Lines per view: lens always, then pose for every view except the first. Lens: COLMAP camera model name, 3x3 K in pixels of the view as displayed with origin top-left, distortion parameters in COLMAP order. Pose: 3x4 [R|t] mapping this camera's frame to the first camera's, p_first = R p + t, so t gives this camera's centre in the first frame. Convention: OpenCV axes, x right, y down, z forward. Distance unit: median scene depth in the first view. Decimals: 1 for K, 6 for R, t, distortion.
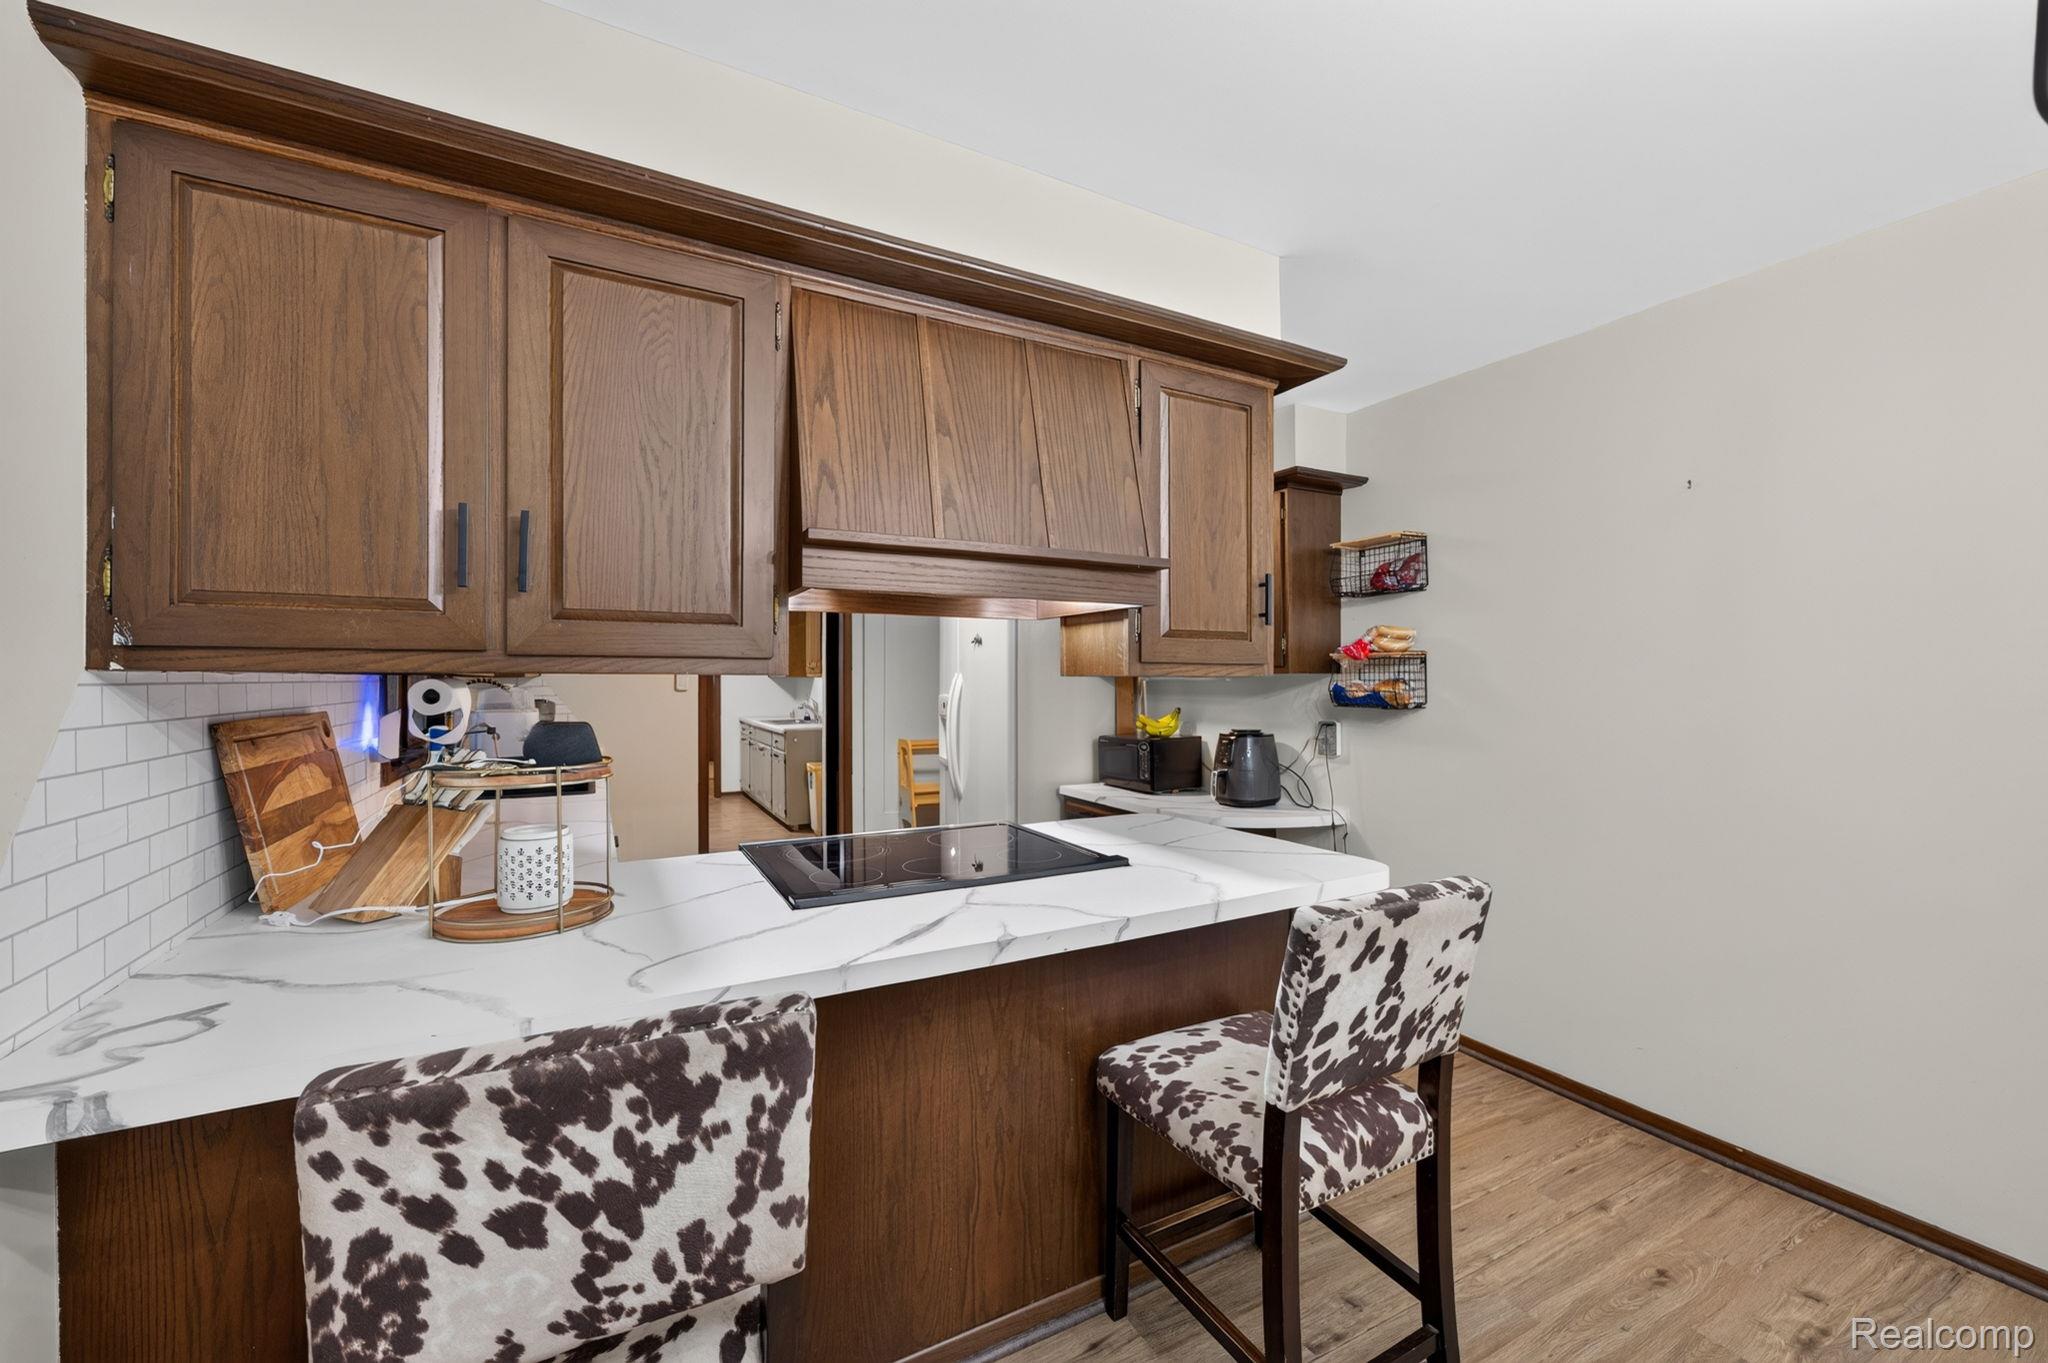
lens RADIAL K [[812.1, 0, 1030.1], [0, 812.1, 677.7], [0, 0, 1]] dist [0.002984, 0.000595]
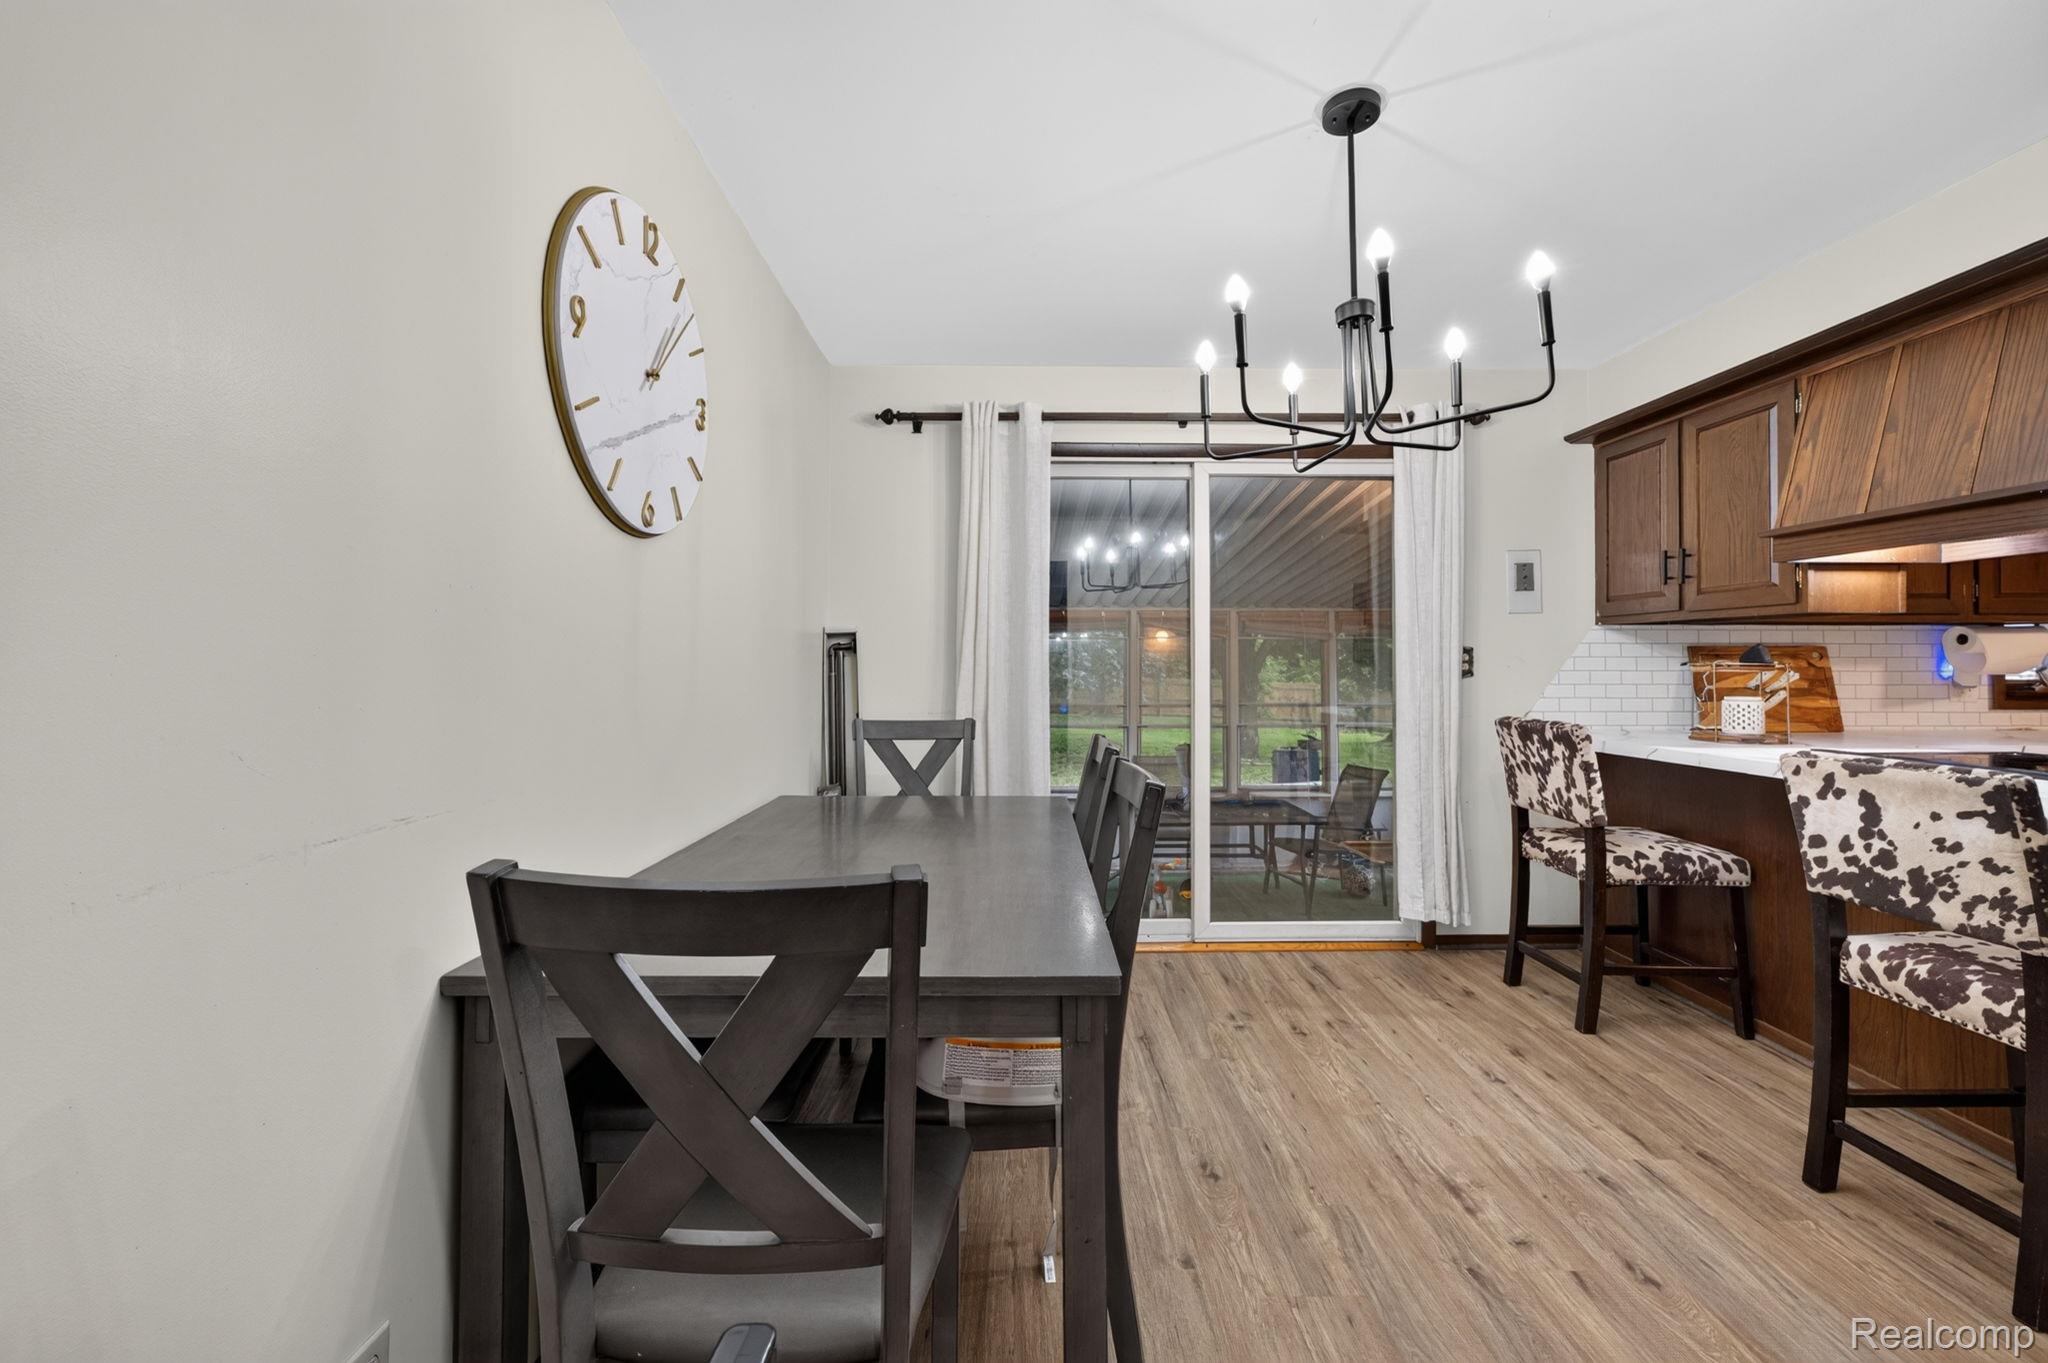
lens RADIAL K [[812.1, 0, 1025.0], [0, 812.1, 665.9], [0, 0, 1]] dist [0.002984, 0.000595]
pose [[-0.471661, -0.009772, -0.881726, 3.413655], [-0.017664, 0.999843, -0.001632, 0.222937], [0.881603, 0.014805, -0.471759, 0.640994]]
